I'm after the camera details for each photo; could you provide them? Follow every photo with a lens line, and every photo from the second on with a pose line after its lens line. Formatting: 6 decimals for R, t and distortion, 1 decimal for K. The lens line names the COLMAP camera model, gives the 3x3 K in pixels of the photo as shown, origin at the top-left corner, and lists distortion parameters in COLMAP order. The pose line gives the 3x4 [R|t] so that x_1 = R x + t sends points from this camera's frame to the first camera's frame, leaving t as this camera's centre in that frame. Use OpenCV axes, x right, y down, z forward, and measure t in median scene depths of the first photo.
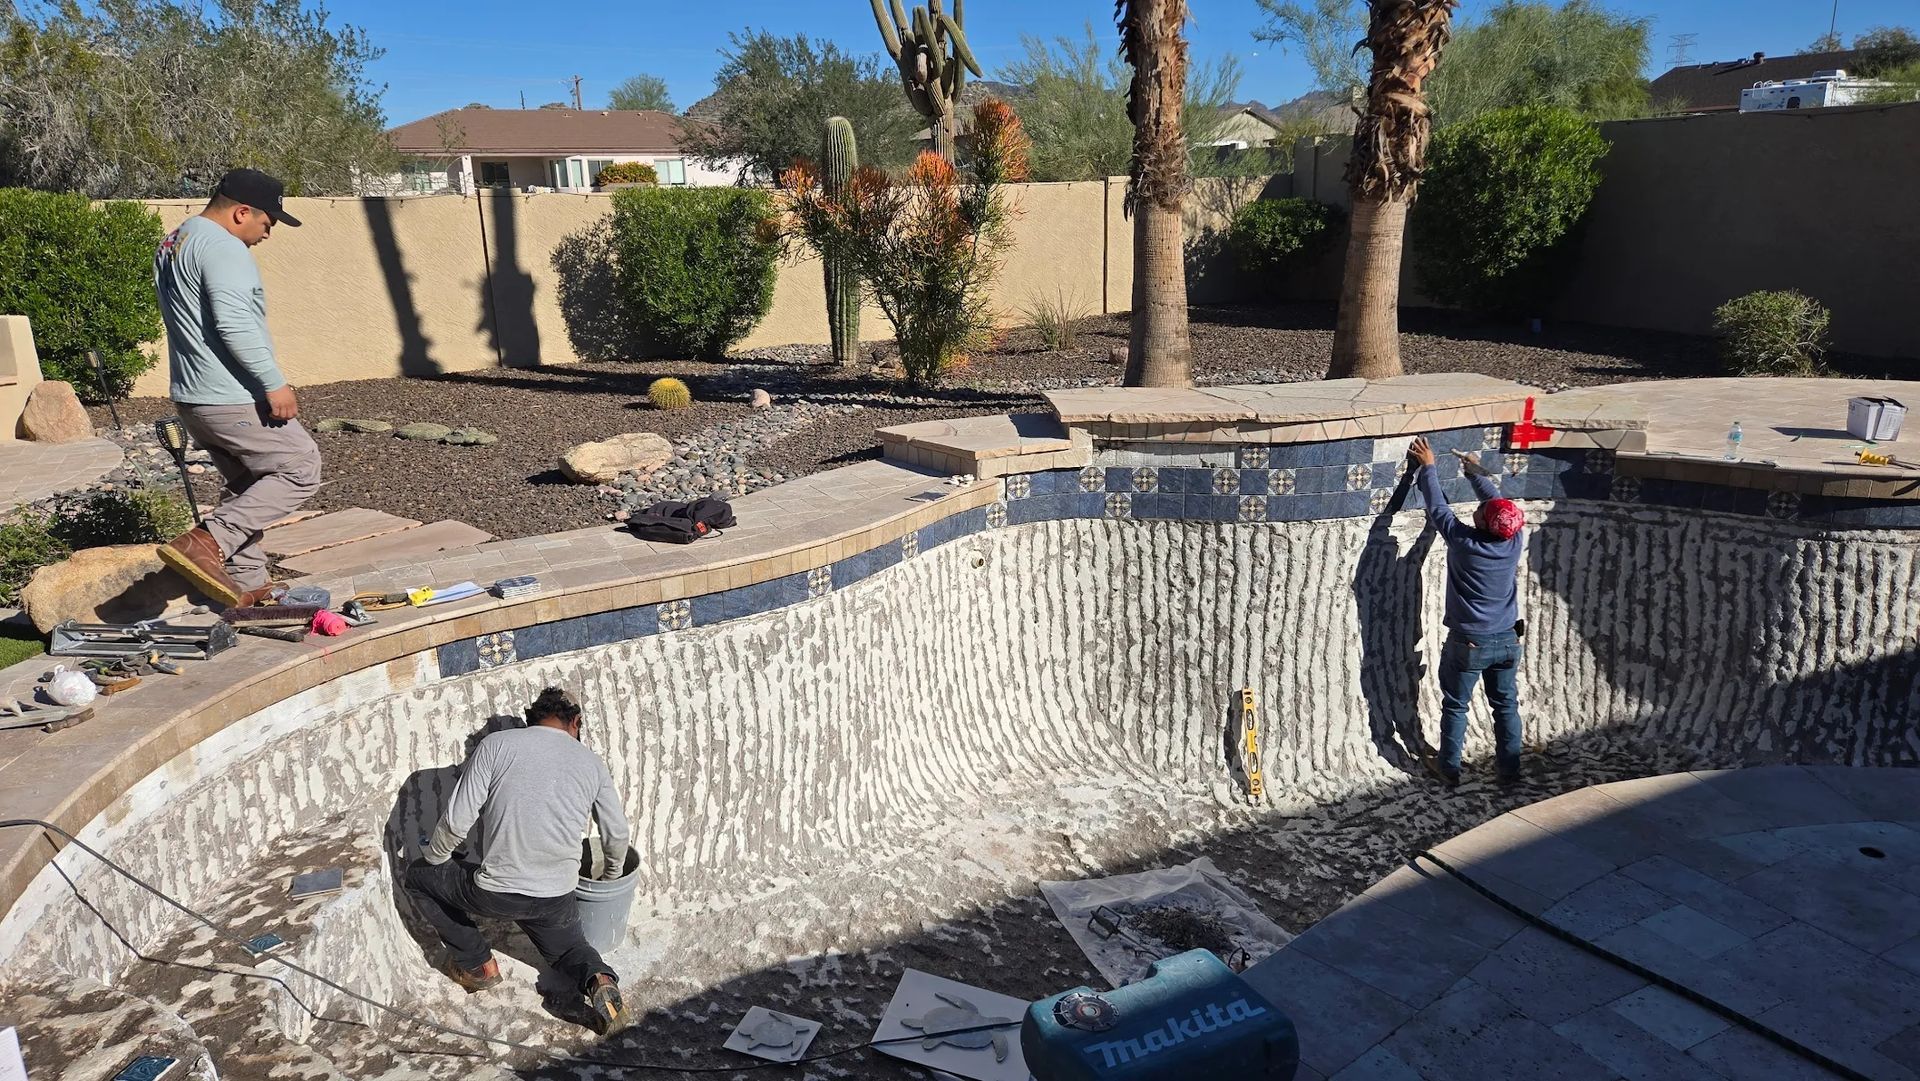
lens RADIAL K [[1345.7, 0, 951.6], [0, 1345.7, 549.2], [0, 0, 1]] dist [0.075302, -0.001017]
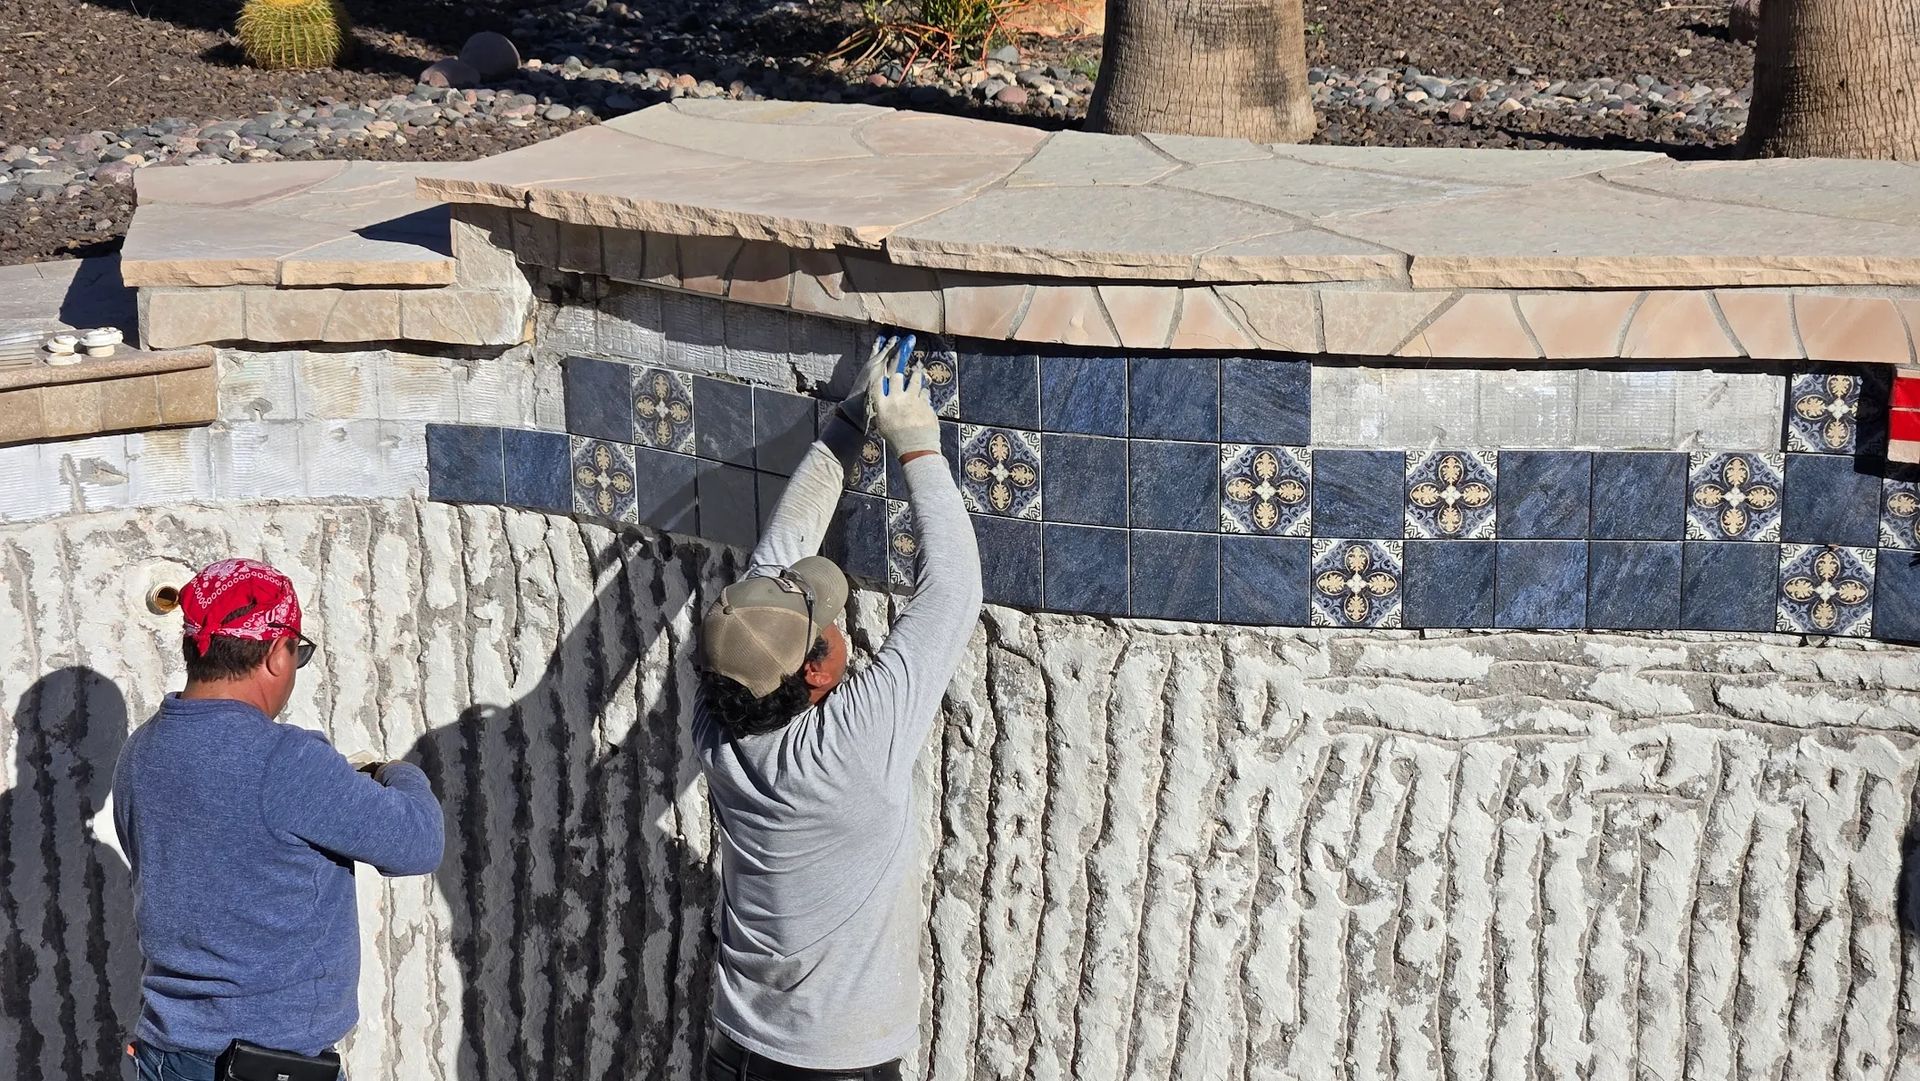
lens RADIAL K [[3700.6, 0, 960.0], [0, 3700.6, 540.5], [0, 0, 1]] dist [-0.081035, 0.168069]
pose [[0.897912, 0.133422, -0.419468, 0.561411], [-0.125310, 0.991005, 0.046975, -0.069994], [0.421962, 0.010384, 0.906554, 0.257052]]
